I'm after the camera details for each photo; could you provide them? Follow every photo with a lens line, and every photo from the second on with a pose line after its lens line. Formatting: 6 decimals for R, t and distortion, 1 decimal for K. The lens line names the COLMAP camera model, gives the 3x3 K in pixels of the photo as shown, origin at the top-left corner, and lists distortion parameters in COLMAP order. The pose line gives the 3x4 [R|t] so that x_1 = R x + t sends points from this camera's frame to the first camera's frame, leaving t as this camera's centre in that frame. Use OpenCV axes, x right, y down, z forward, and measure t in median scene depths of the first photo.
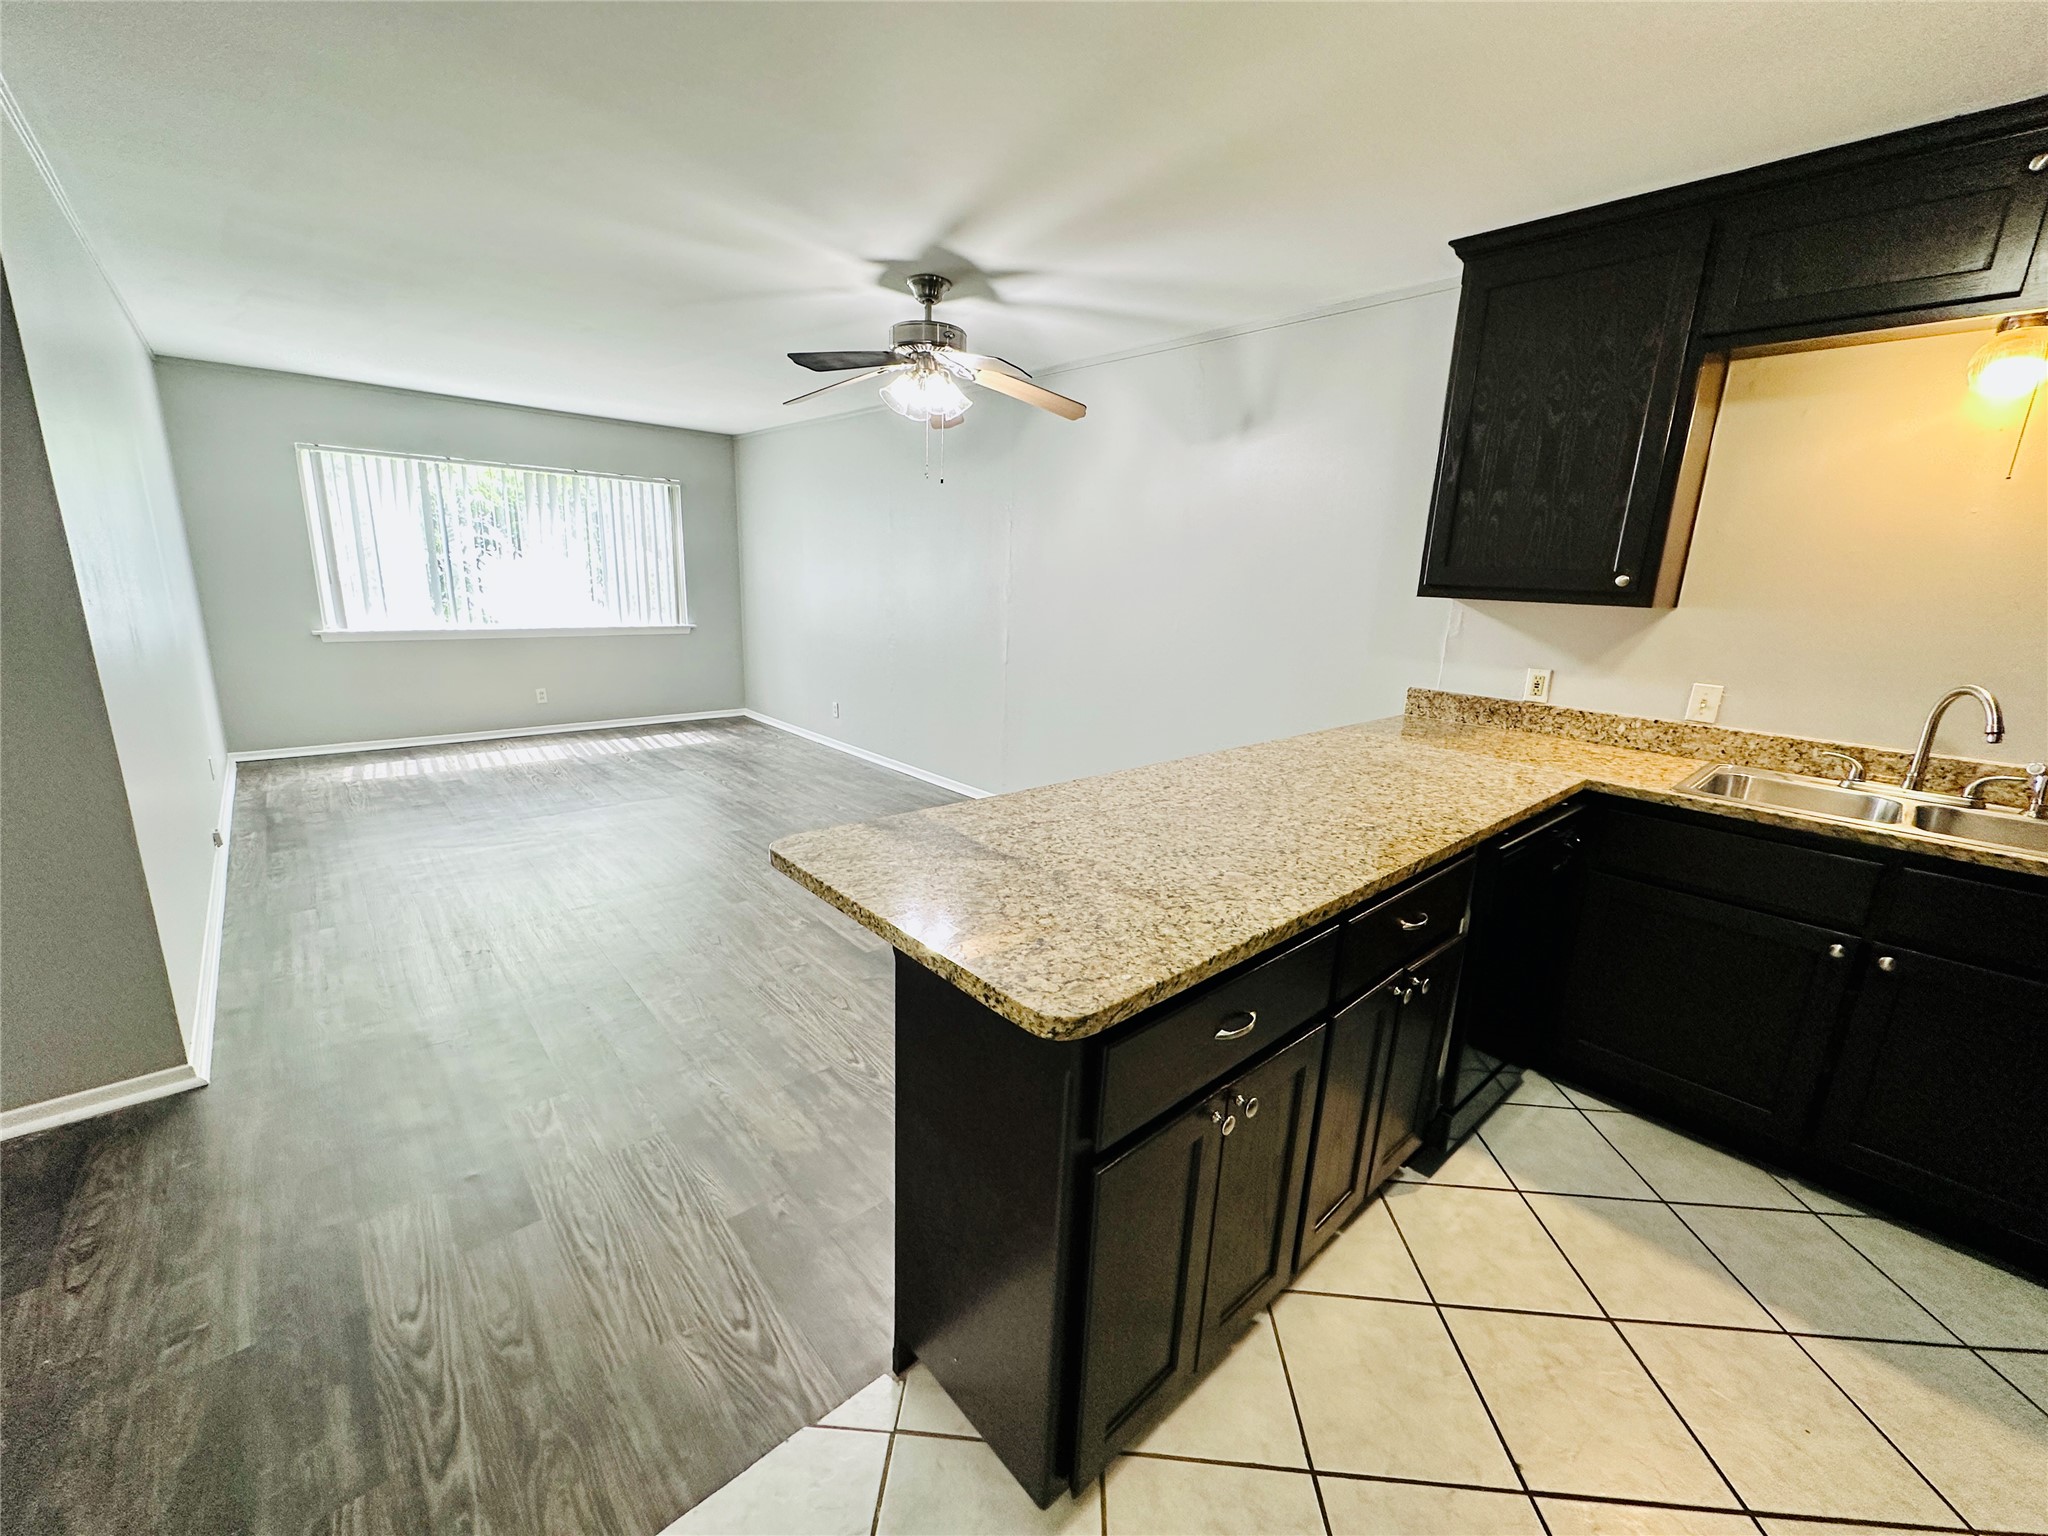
lens RADIAL K [[814.9, 0, 1024.0], [0, 814.9, 768.0], [0, 0, 1]] dist [-0.007085, 0.001005]
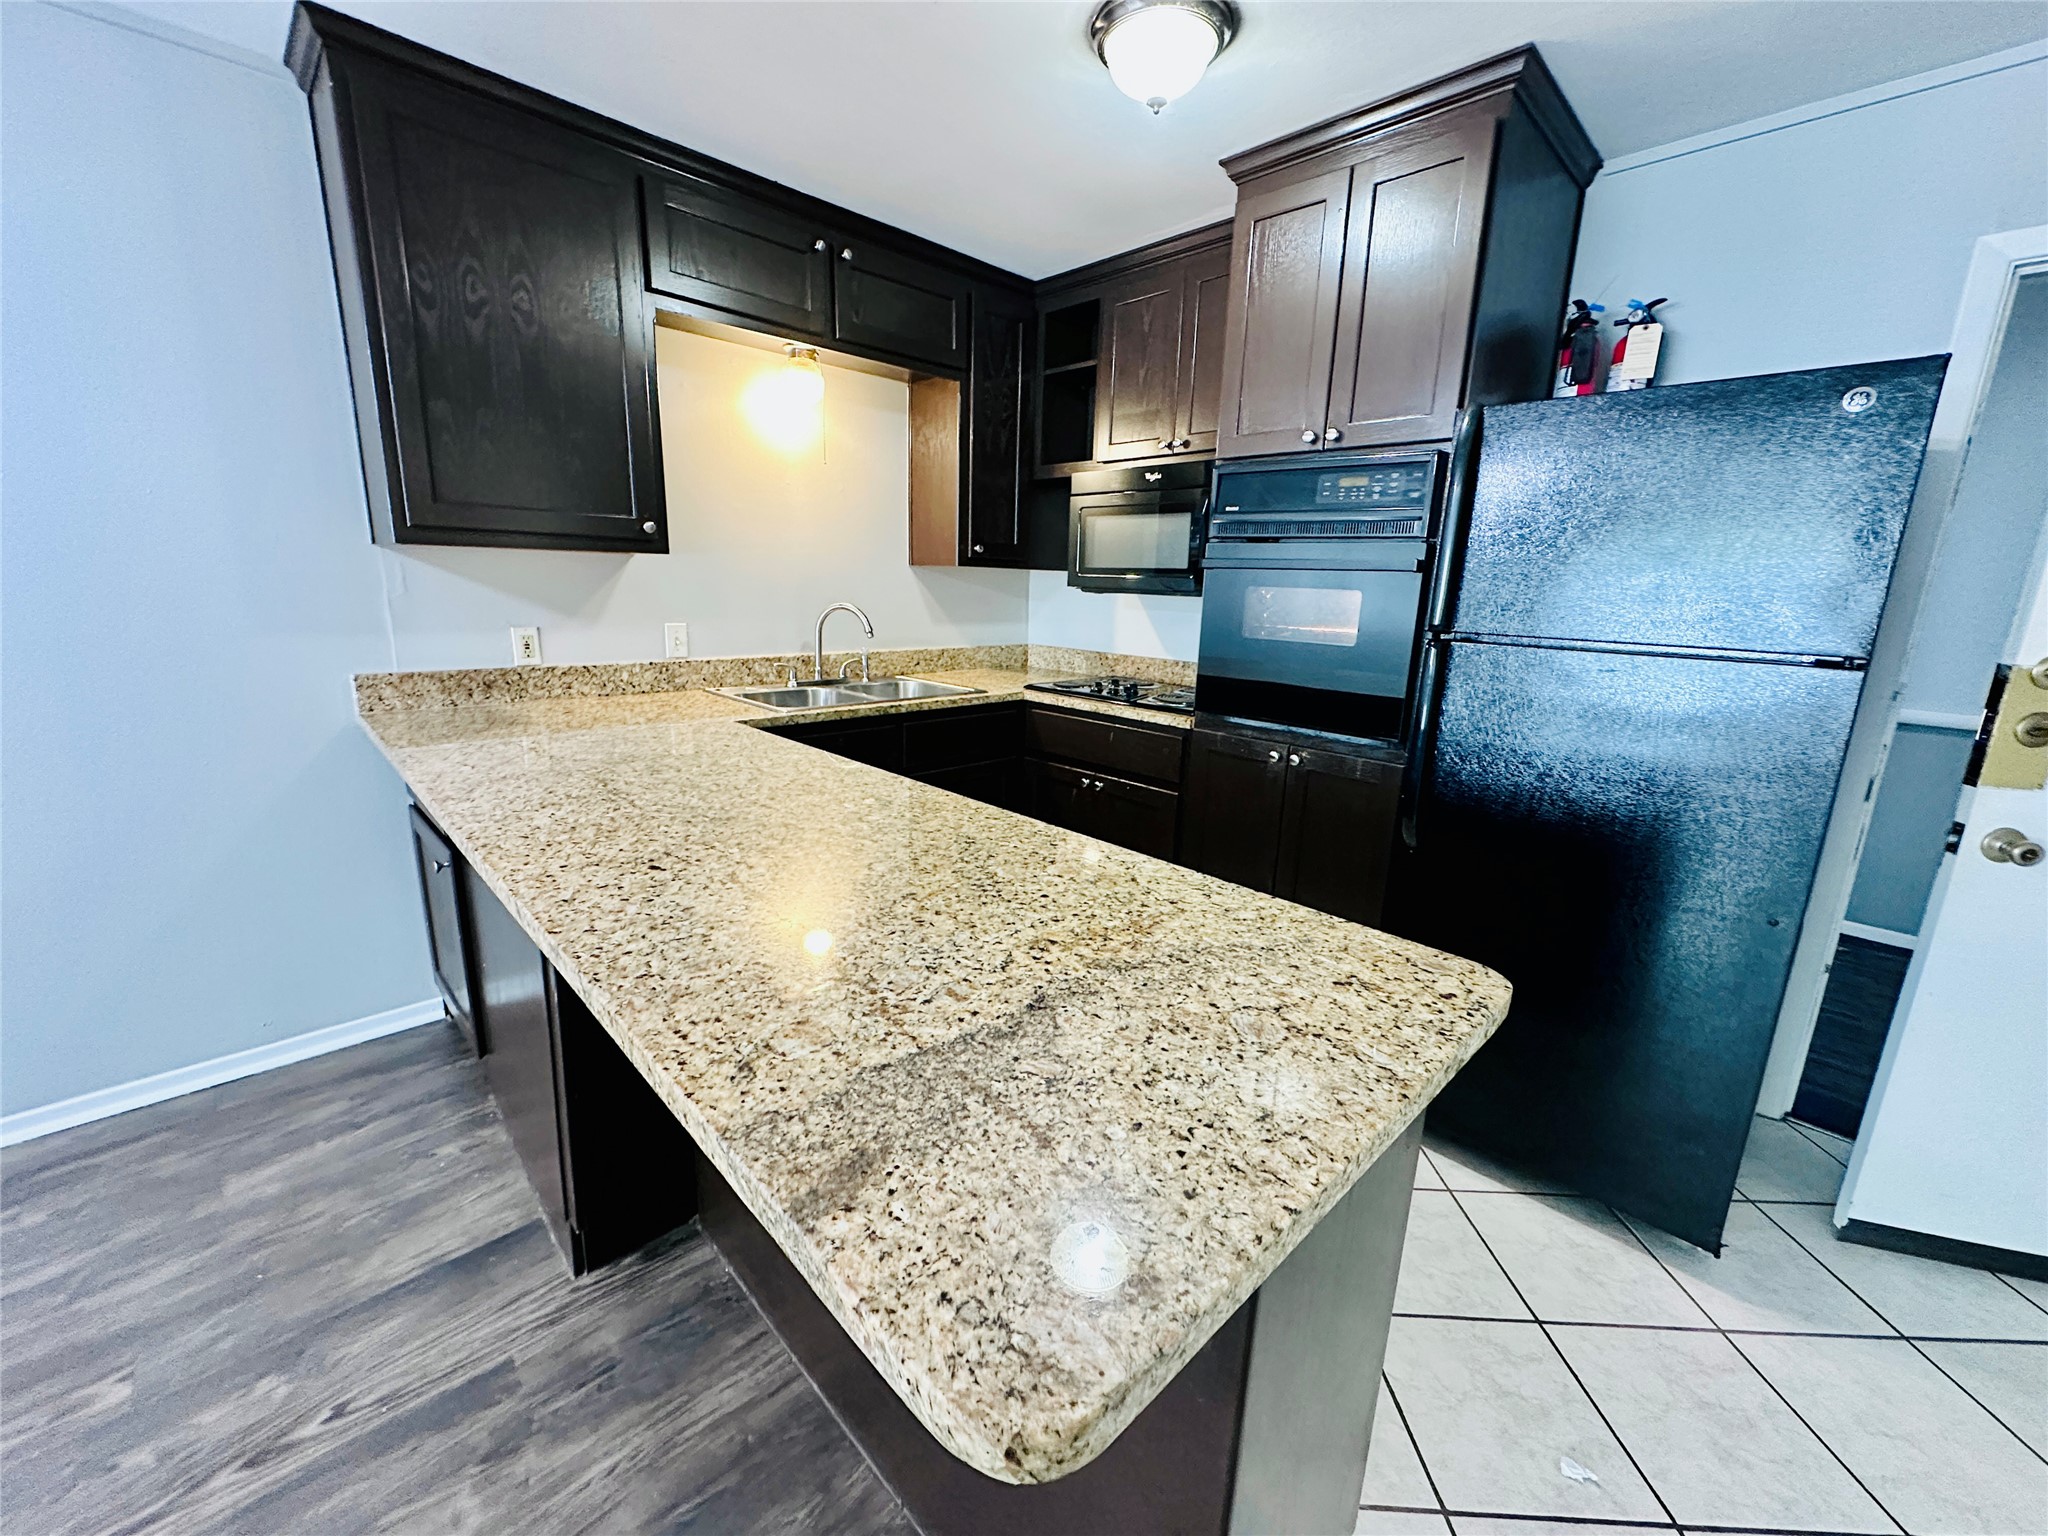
lens RADIAL K [[814.9, 0, 1024.0], [0, 814.9, 768.0], [0, 0, 1]] dist [-0.007085, 0.001005]
pose [[-0.035146, -0.263532, 0.964010, -0.299646], [0.203901, 0.942425, 0.265065, -0.114027], [-0.978360, 0.205879, 0.020612, 0.549408]]
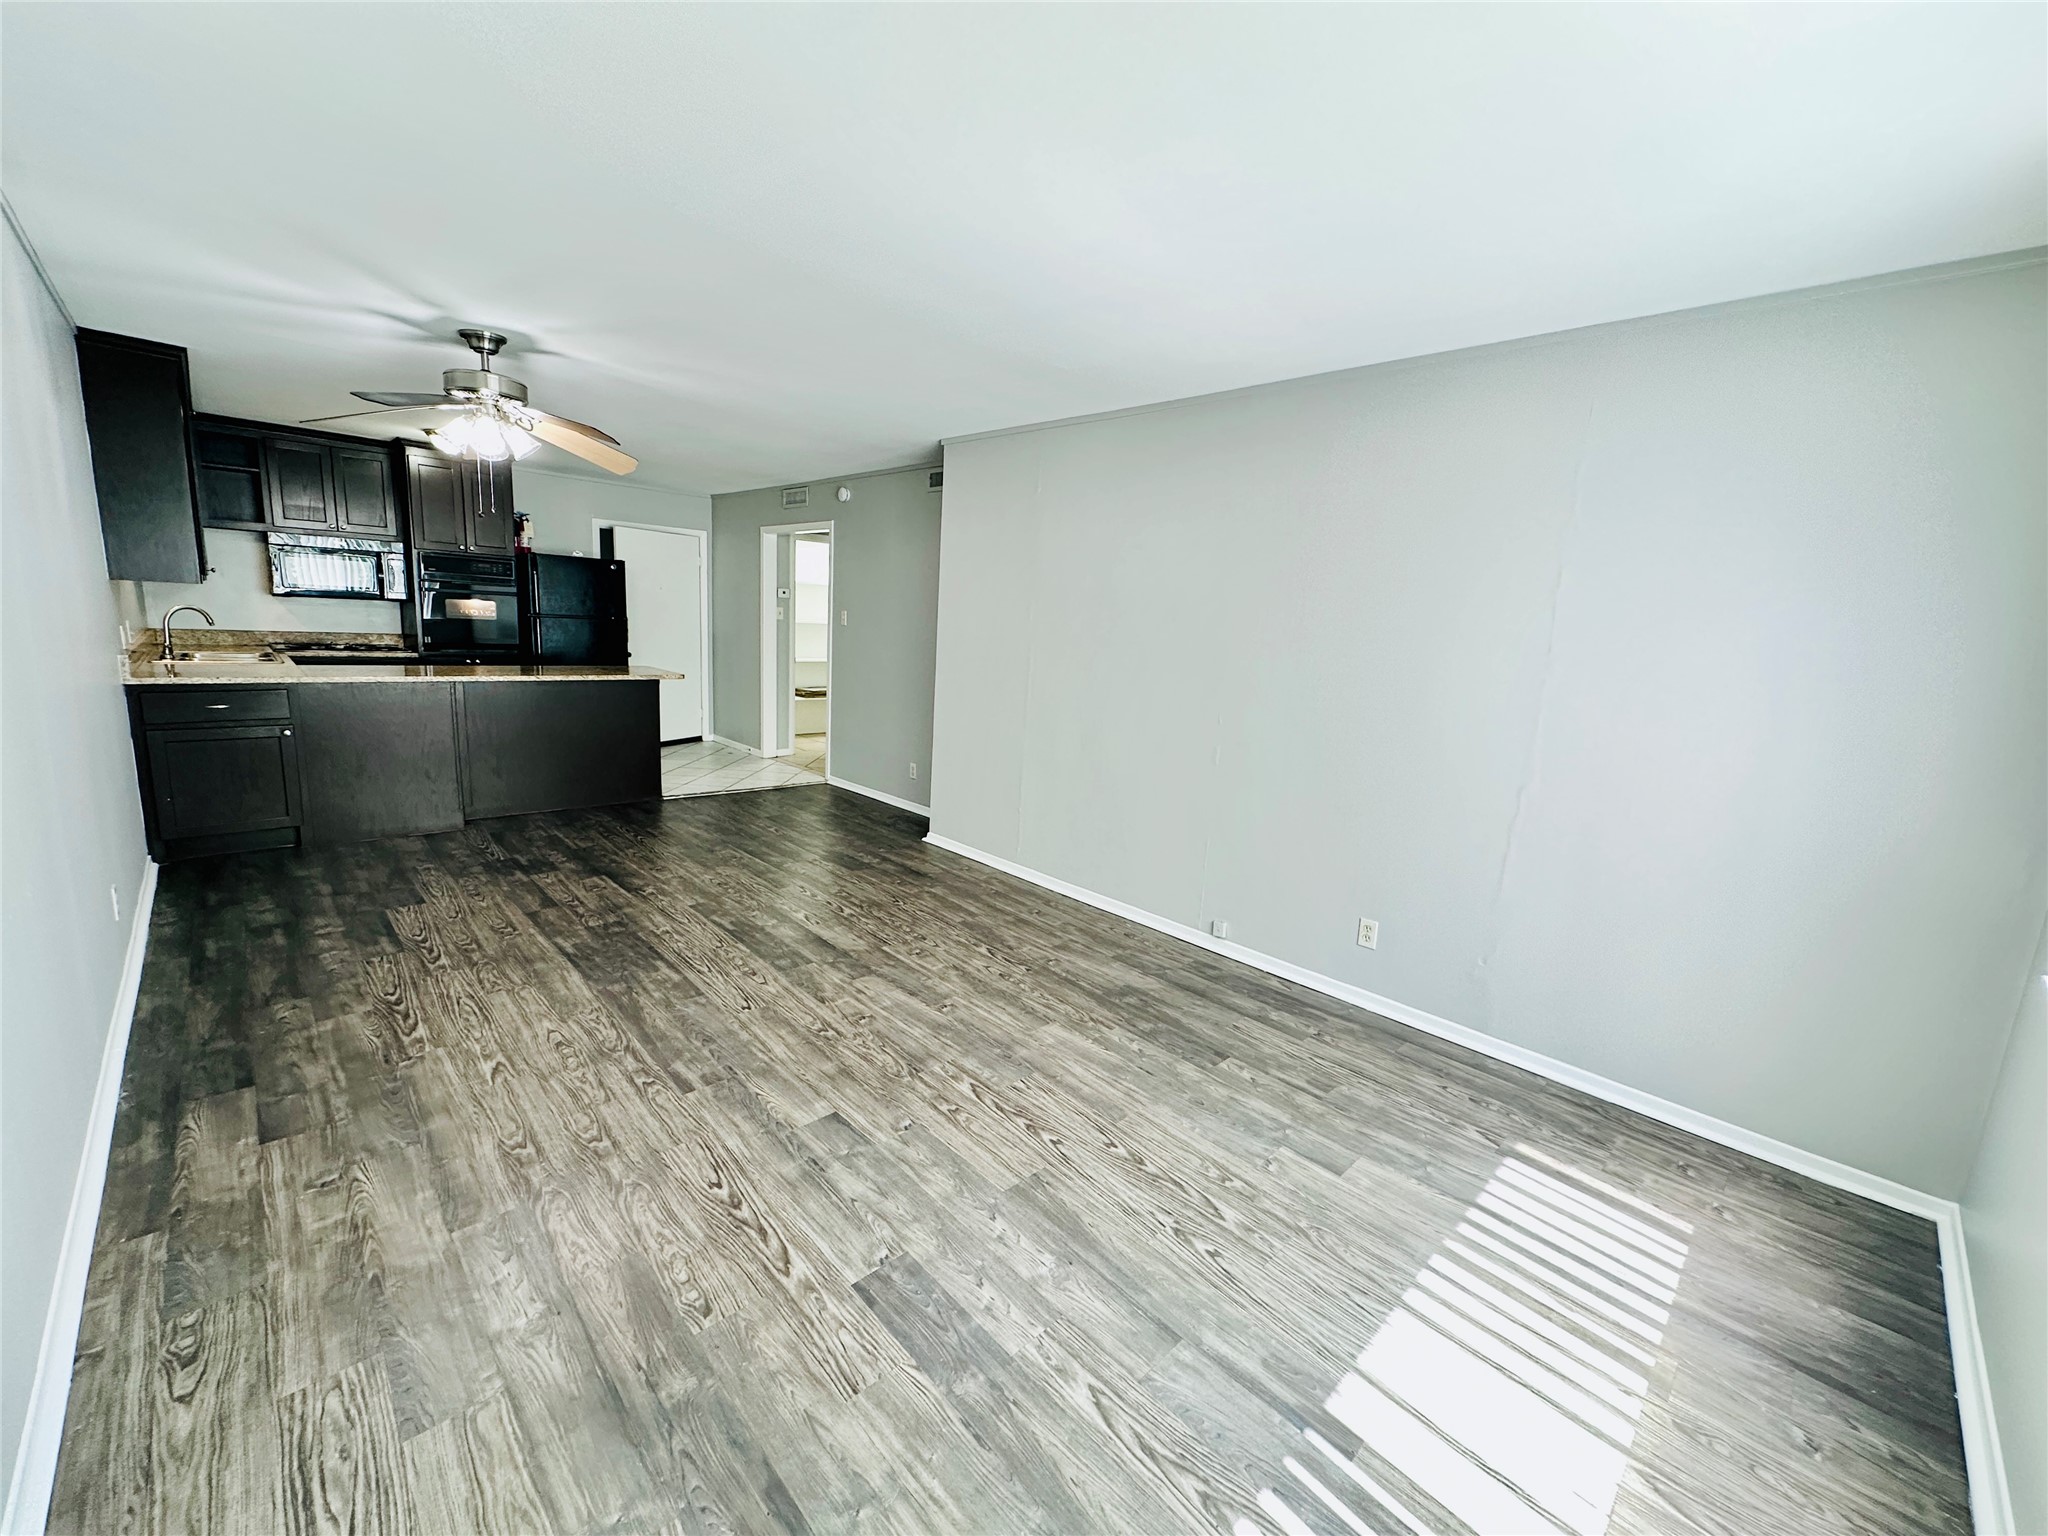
lens RADIAL K [[814.9, 0, 1024.0], [0, 814.9, 768.0], [0, 0, 1]] dist [-0.007085, 0.001005]
pose [[-0.994716, -0.087597, -0.053539, -1.019941], [-0.101832, 0.908085, 0.406216, -0.720903], [0.013034, 0.409521, -0.912207, 2.754298]]
